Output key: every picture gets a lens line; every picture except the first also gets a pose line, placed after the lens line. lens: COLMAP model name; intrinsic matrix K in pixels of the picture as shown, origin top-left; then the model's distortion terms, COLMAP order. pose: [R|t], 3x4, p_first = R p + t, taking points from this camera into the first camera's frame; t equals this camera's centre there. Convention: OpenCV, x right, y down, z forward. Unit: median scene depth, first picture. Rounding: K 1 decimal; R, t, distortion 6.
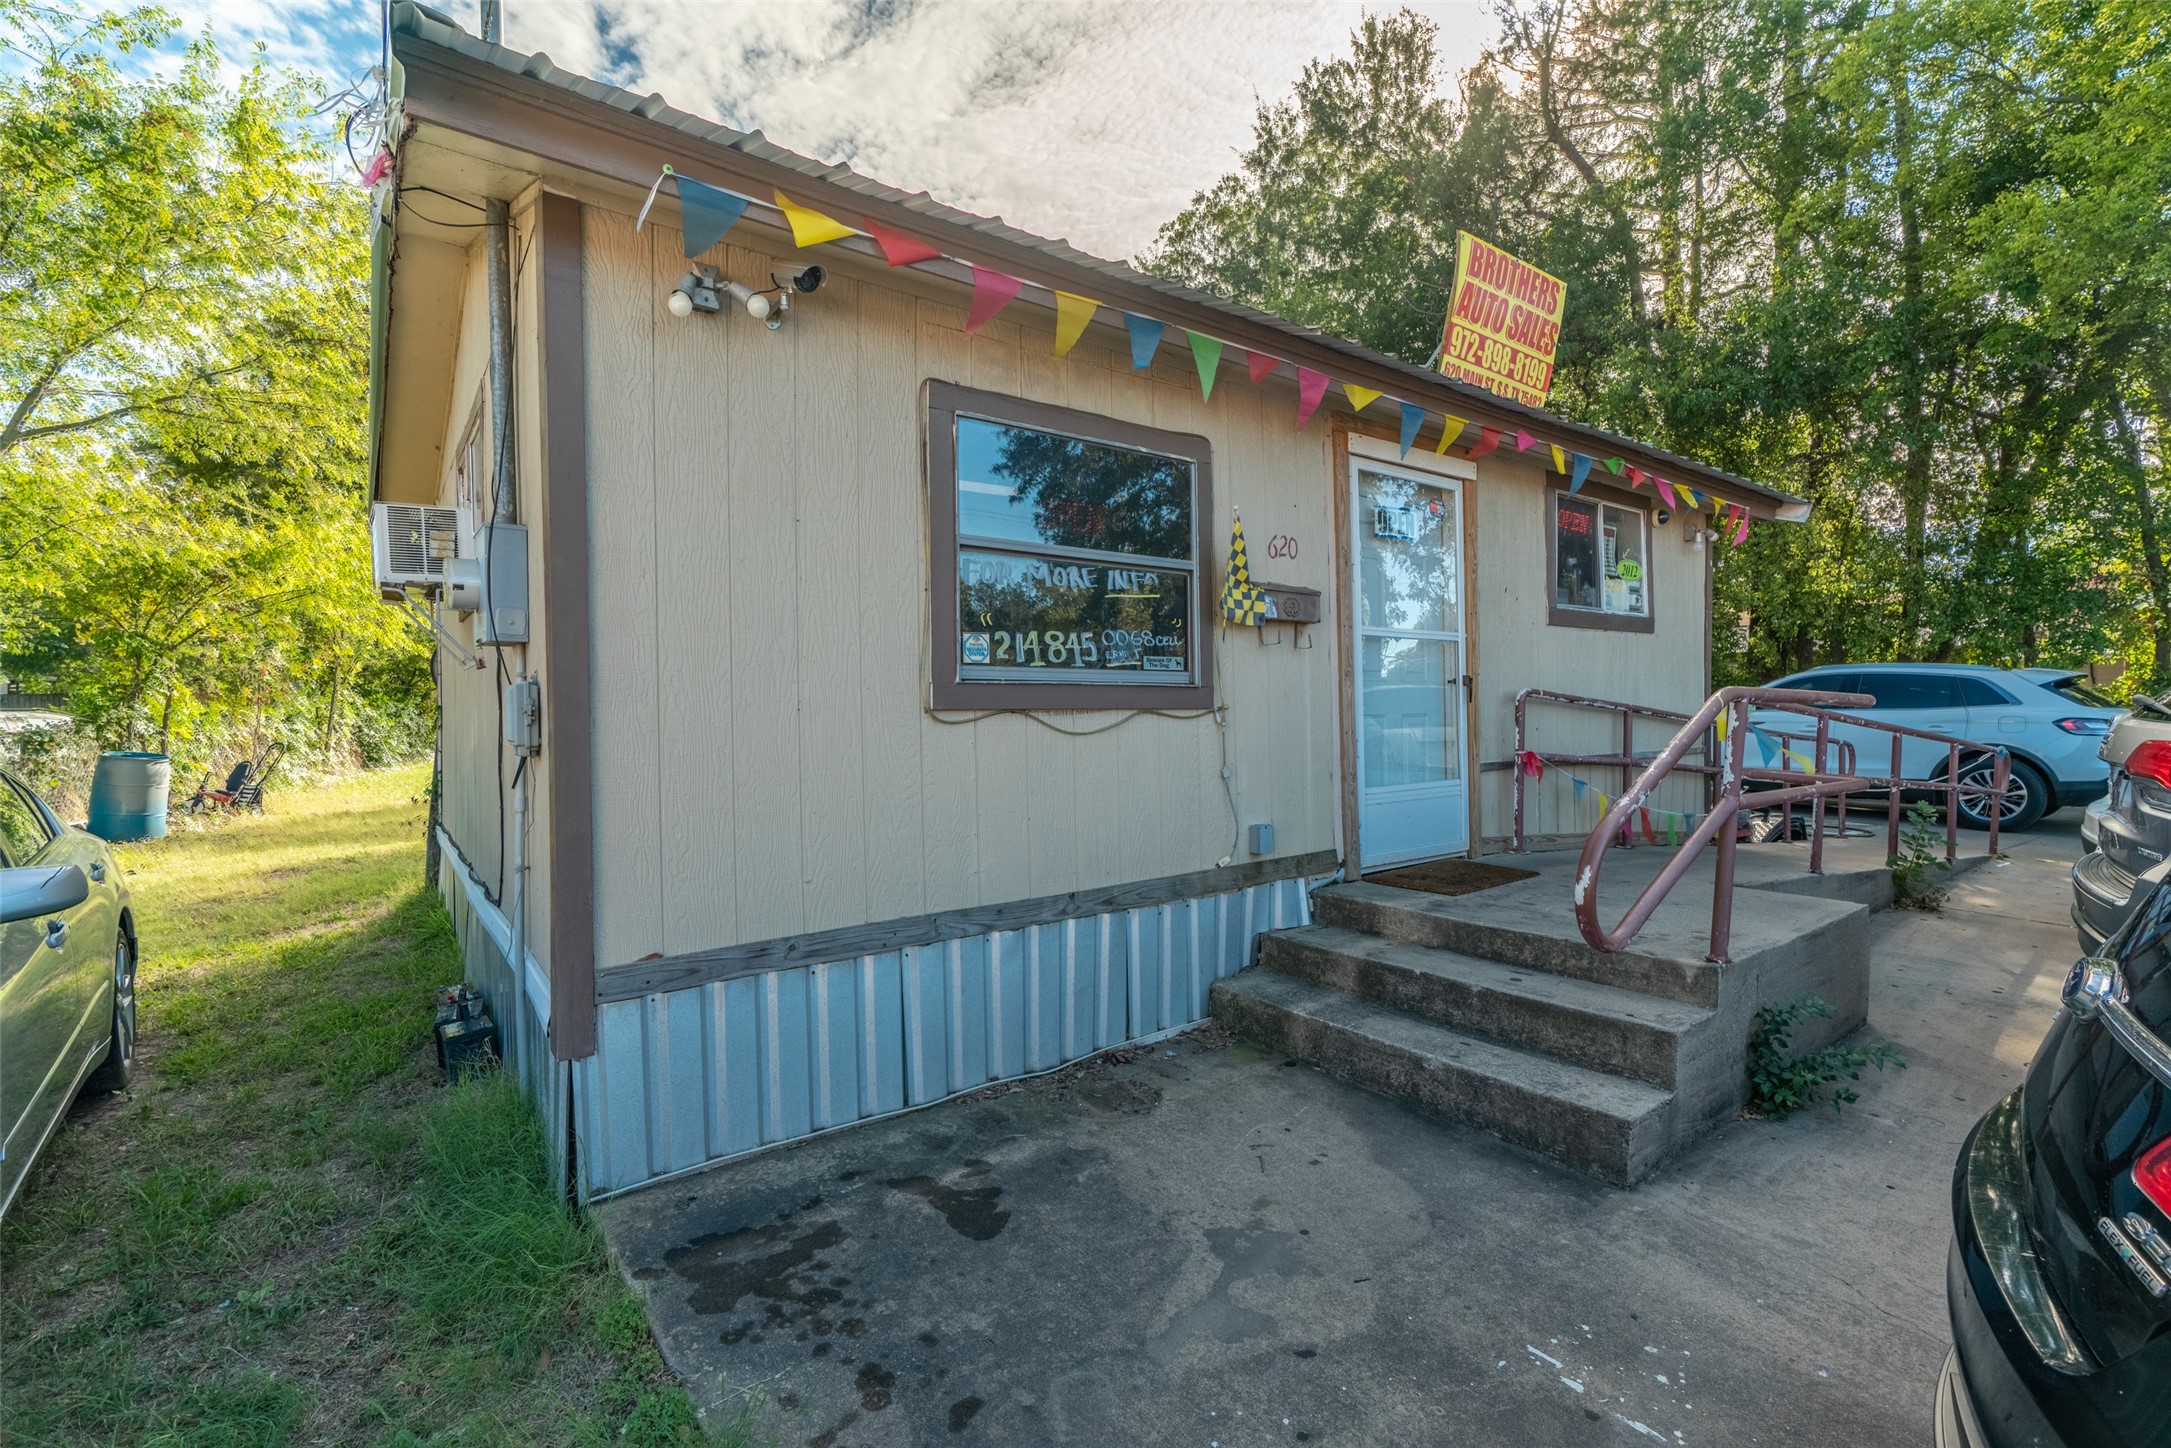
lens RADIAL K [[978.7, 0, 1085.5], [0, 978.7, 724.0], [0, 0, 1]] dist [0.000880, 0.000211]
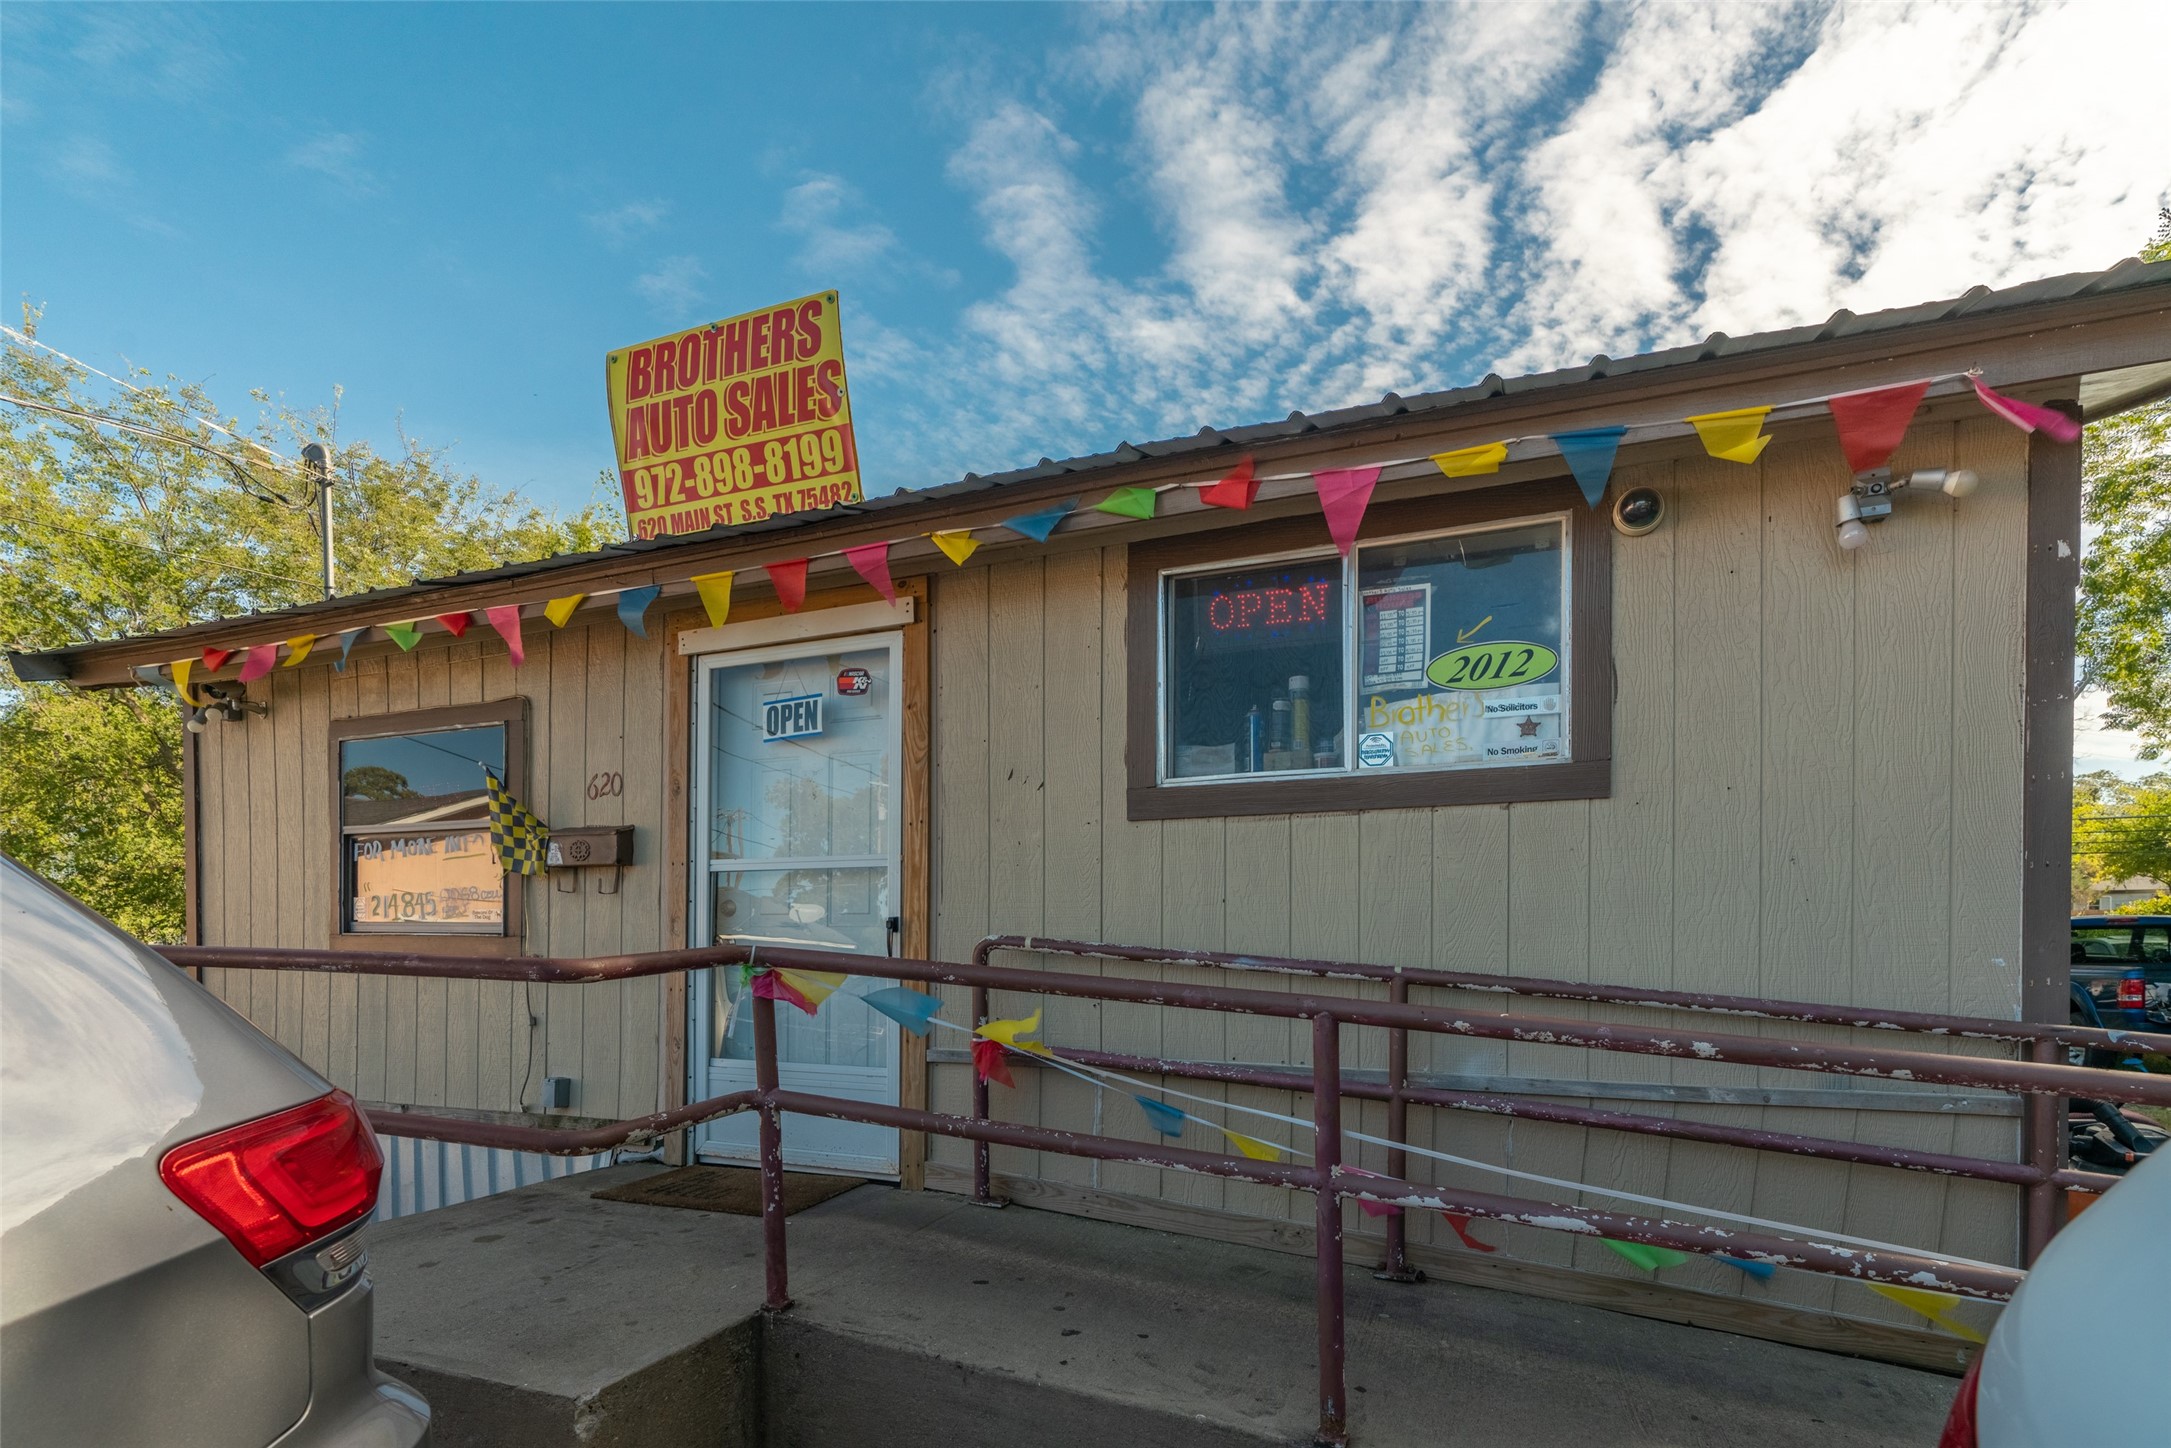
lens RADIAL K [[979.7, 0, 1085.9], [0, 979.7, 968.6], [0, 0, 1]] dist [0.000954, 0.000215]
pose [[0.539253, 0.024691, -0.841782, 1.193222], [-0.016632, 0.999687, 0.018667, -0.030831], [0.841980, 0.003934, 0.539495, 0.852624]]
